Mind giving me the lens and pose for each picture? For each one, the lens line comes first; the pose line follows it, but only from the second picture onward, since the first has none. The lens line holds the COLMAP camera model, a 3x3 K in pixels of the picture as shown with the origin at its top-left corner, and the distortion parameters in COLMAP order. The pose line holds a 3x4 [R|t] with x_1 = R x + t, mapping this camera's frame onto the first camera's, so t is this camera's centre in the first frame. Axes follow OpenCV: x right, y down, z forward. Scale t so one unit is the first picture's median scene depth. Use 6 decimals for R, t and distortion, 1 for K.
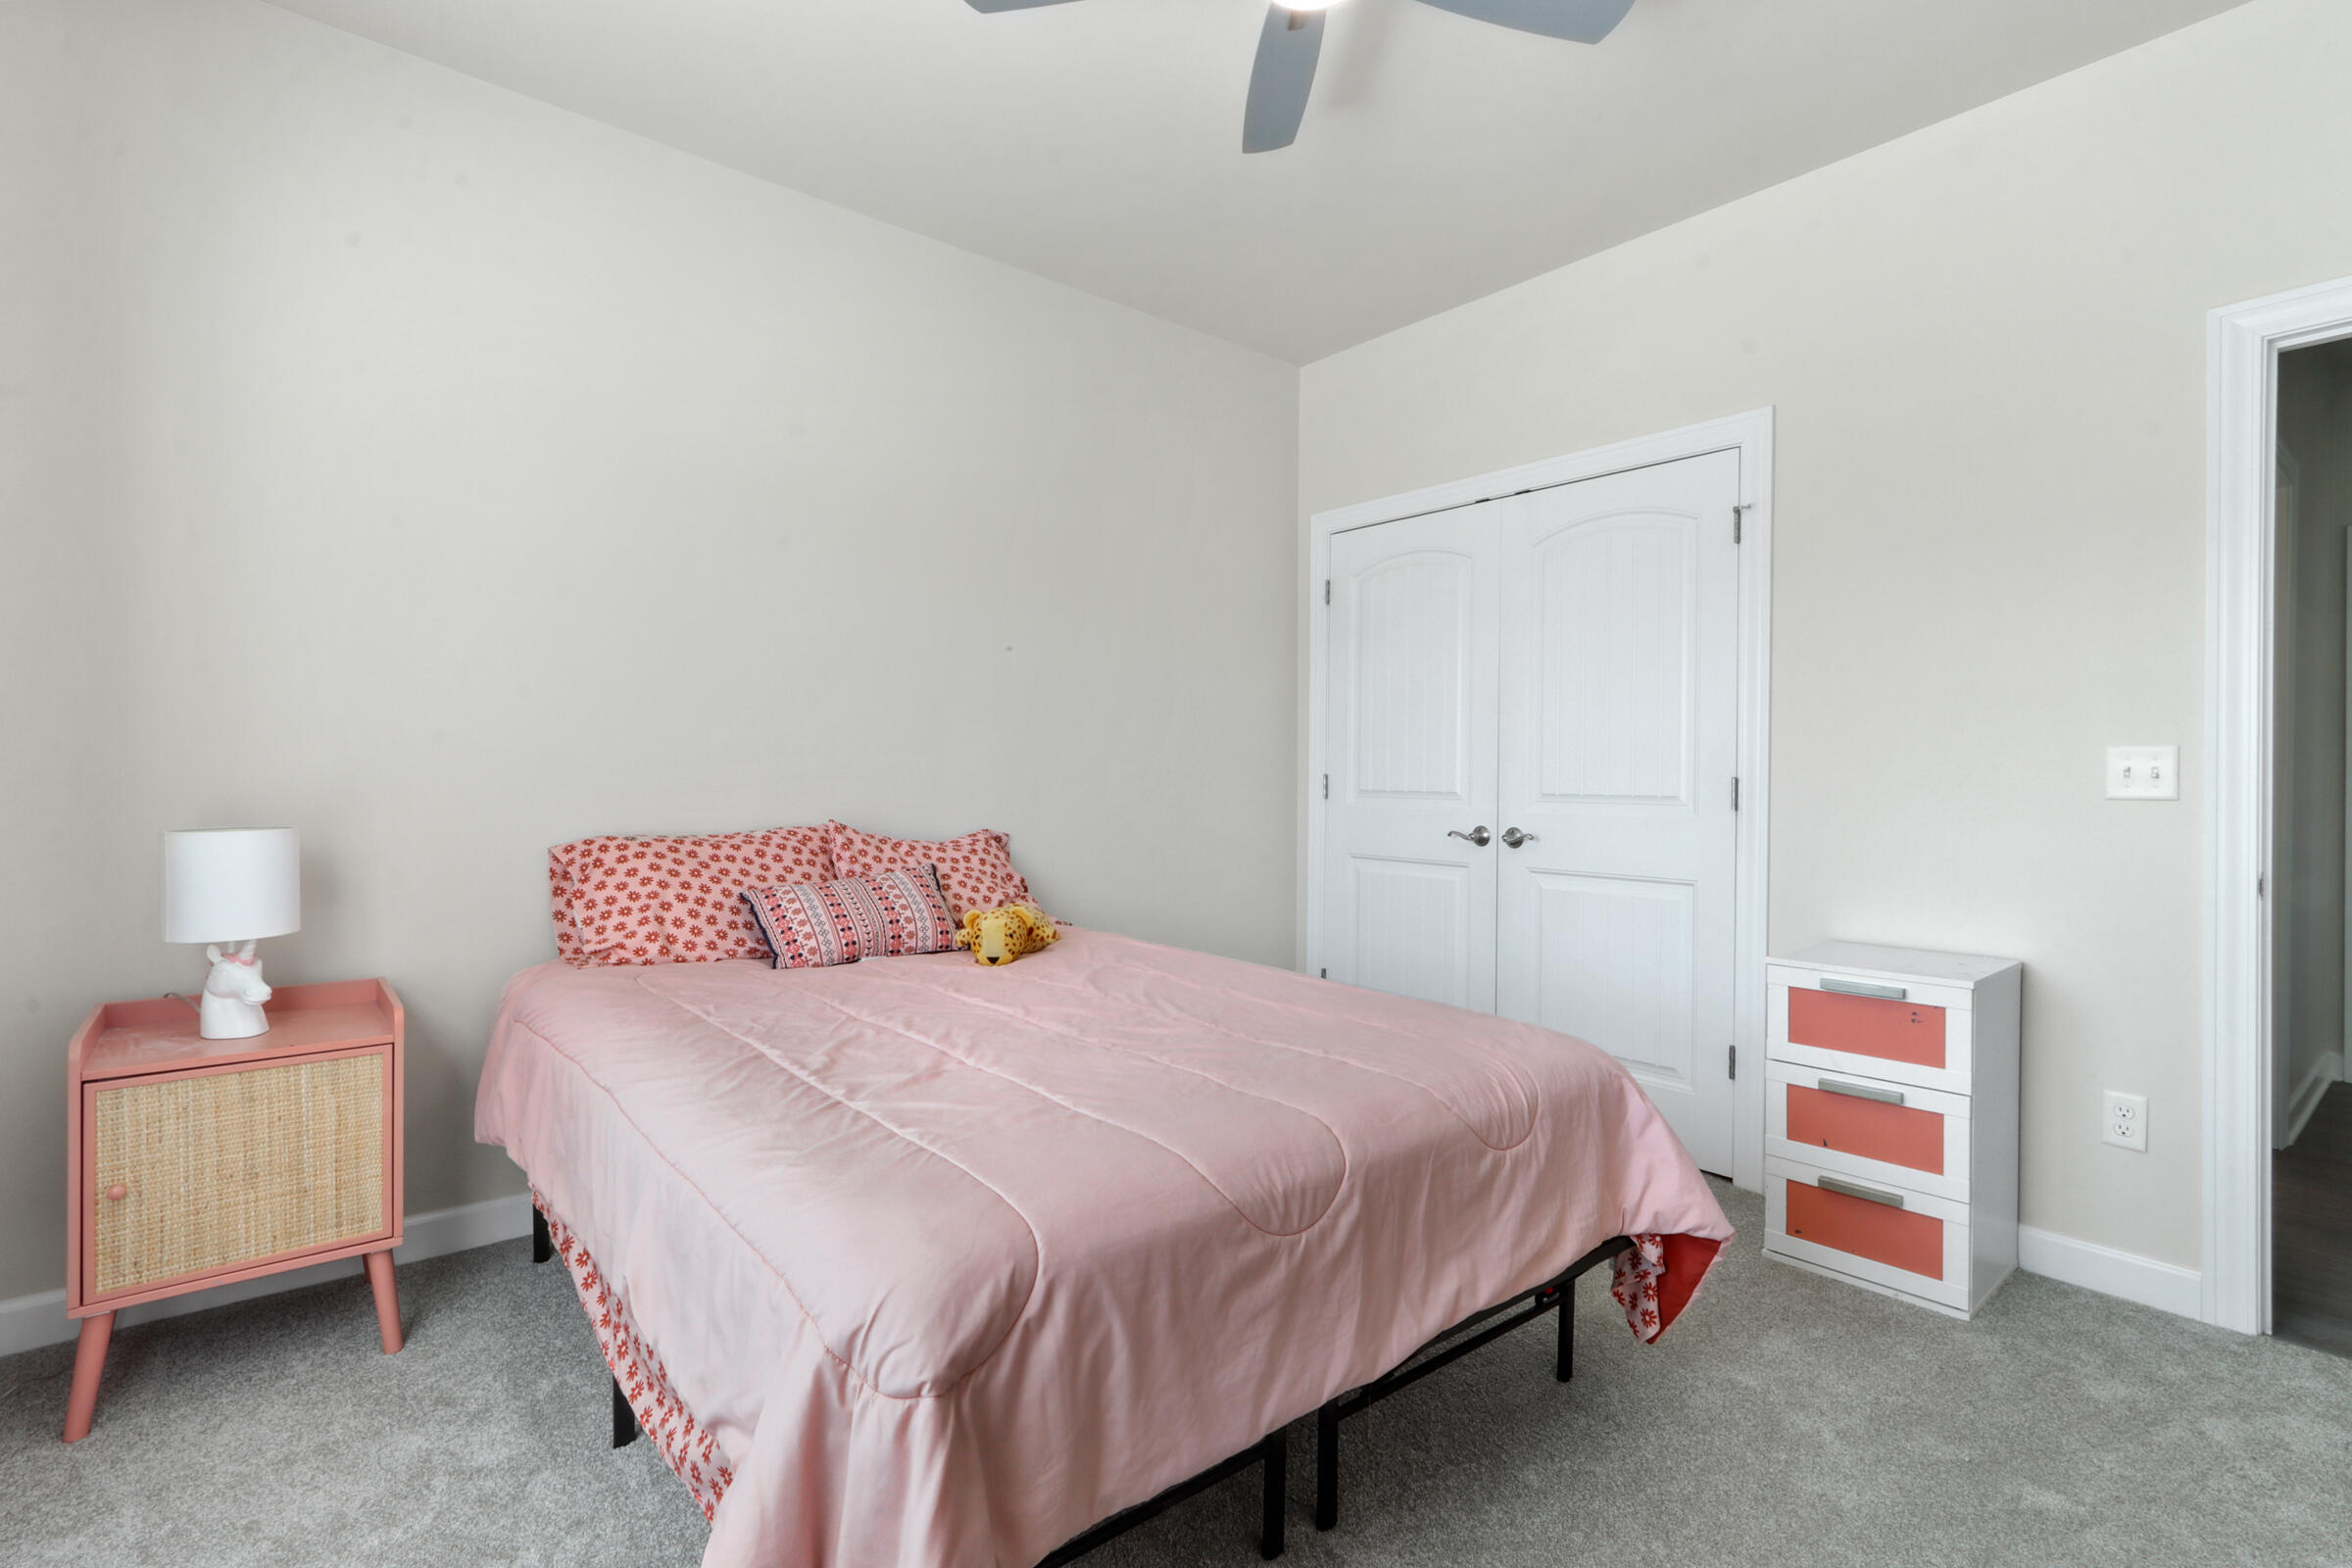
lens RADIAL K [[1079.8, 0, 1172.3], [0, 1079.8, 782.8], [0, 0, 1]] dist [-0.000466, -0.000015]
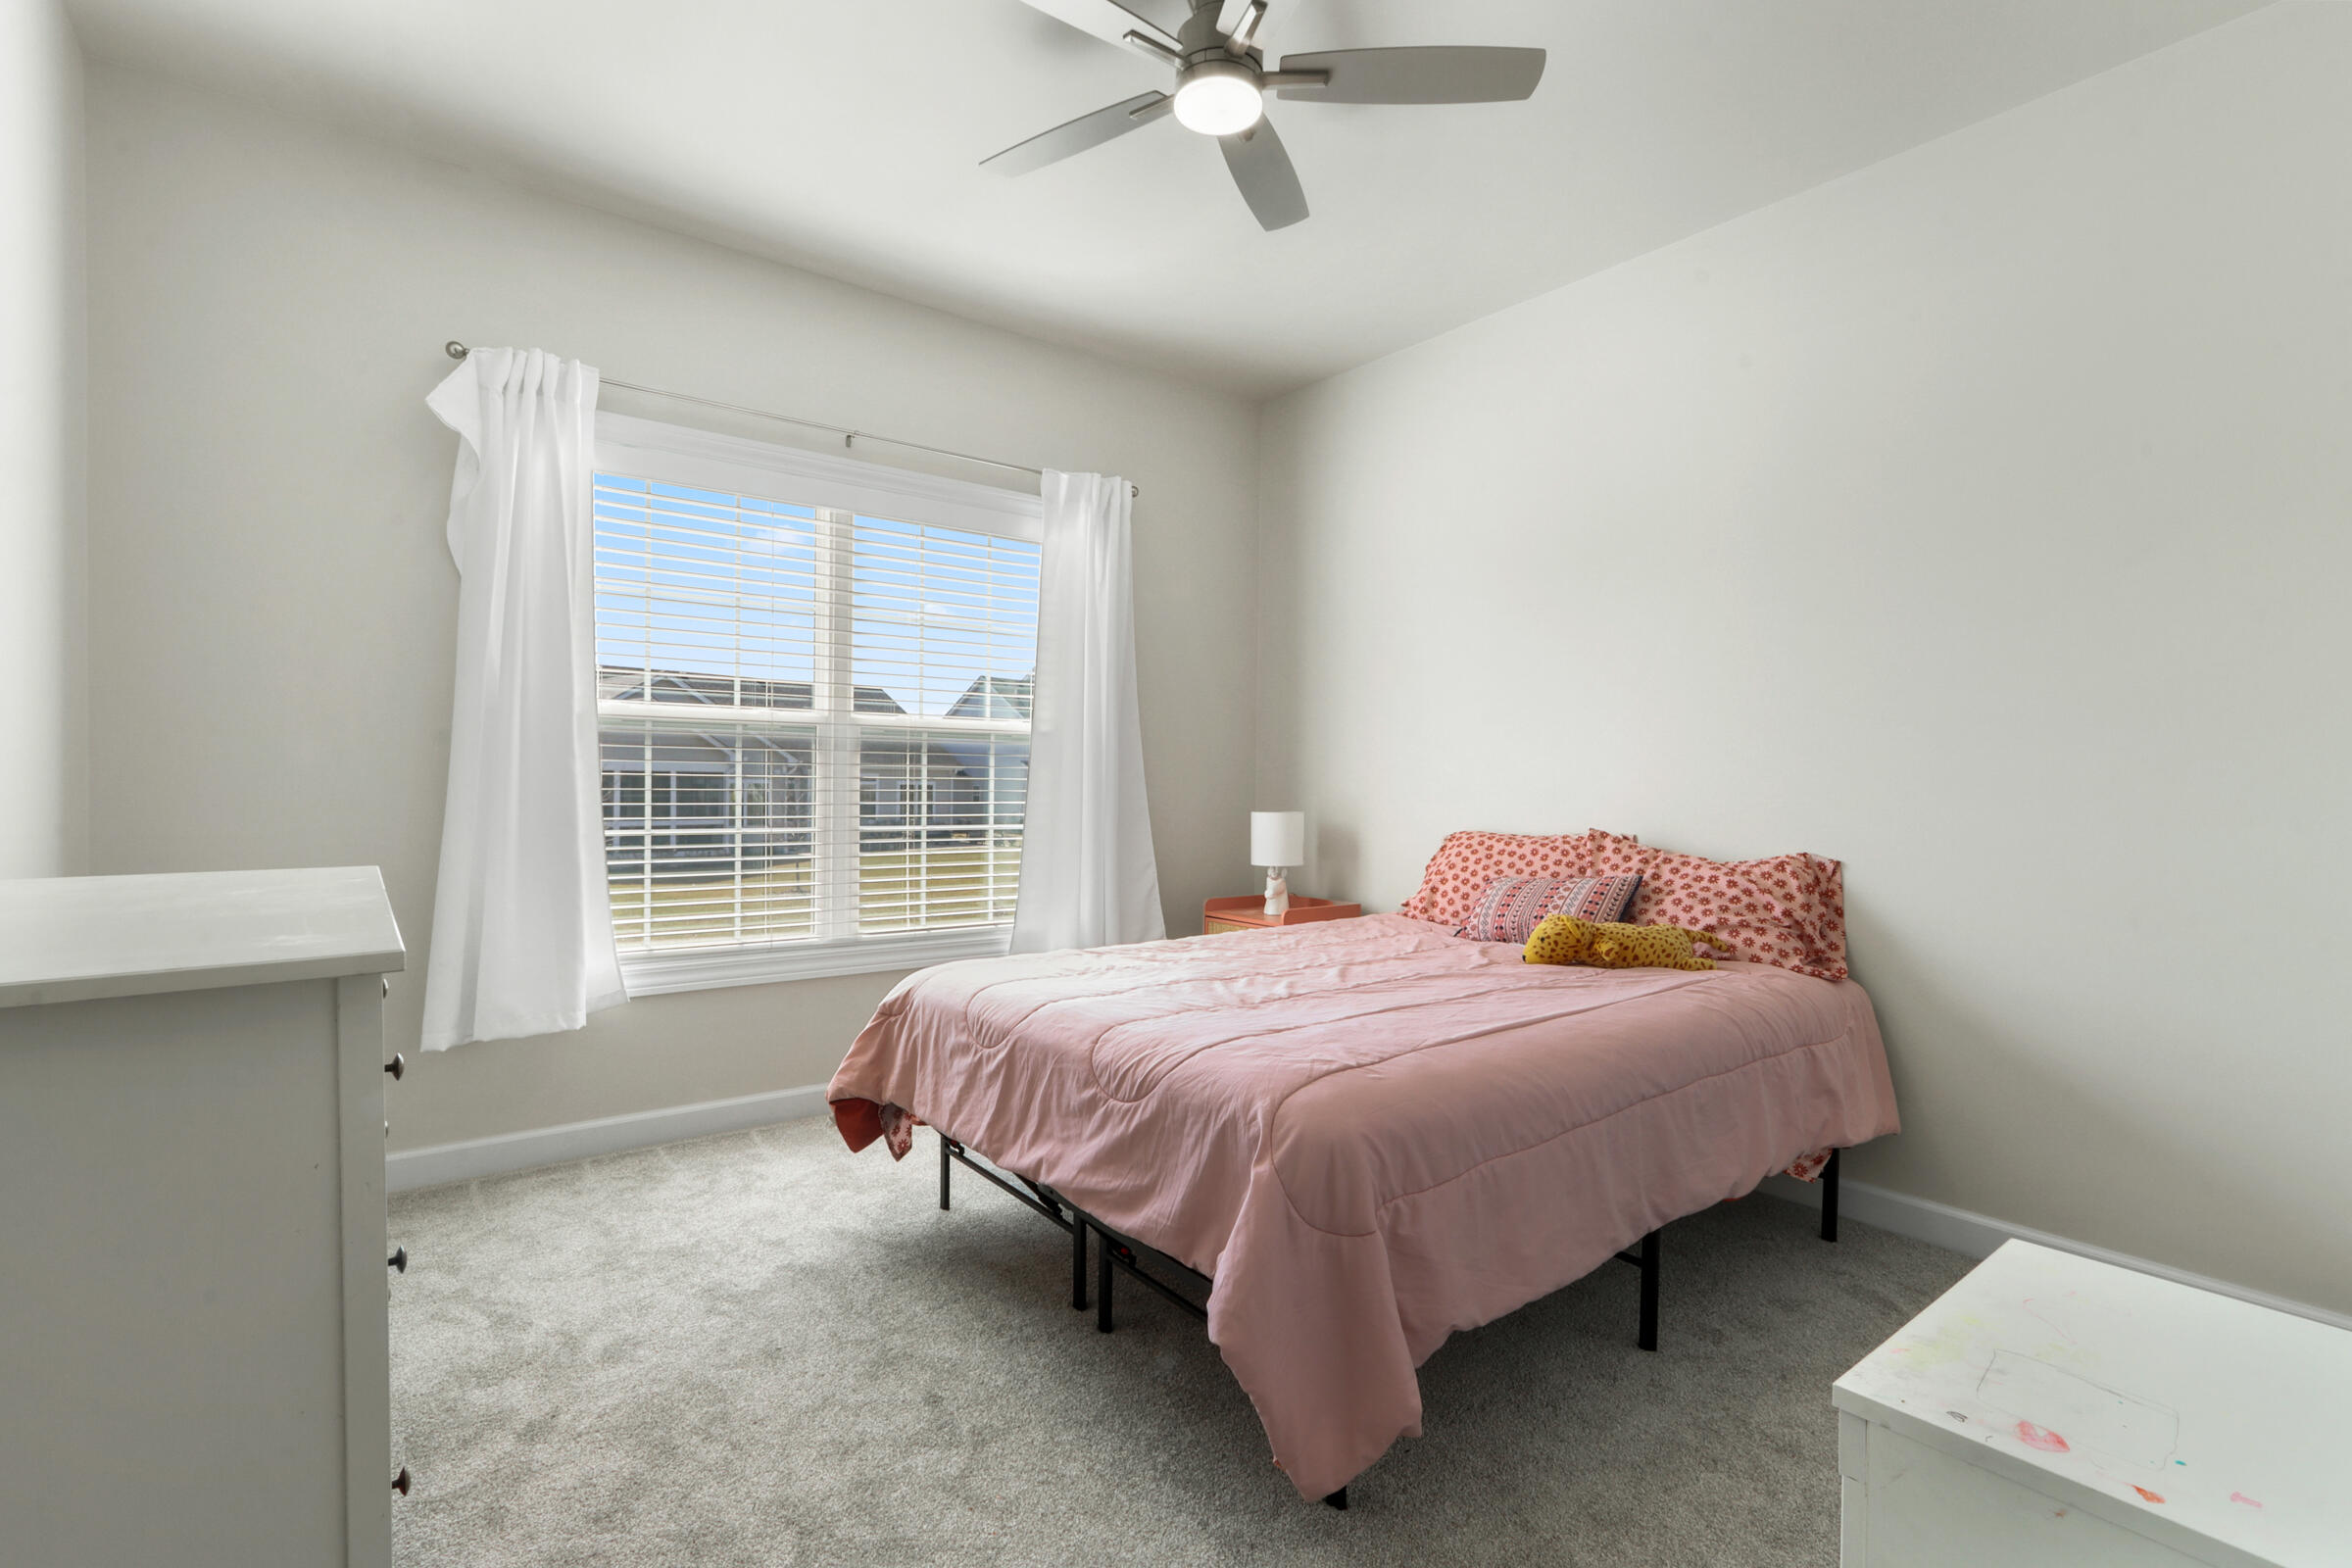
lens RADIAL K [[1079.8, 0, 1175.5], [0, 1079.8, 788.0], [0, 0, 1]] dist [-0.000466, -0.000015]
pose [[-0.044336, -0.006639, -0.998995, 1.264627], [-0.008869, 0.999941, -0.006252, 0.007845], [0.998977, 0.008583, -0.044392, 0.955109]]
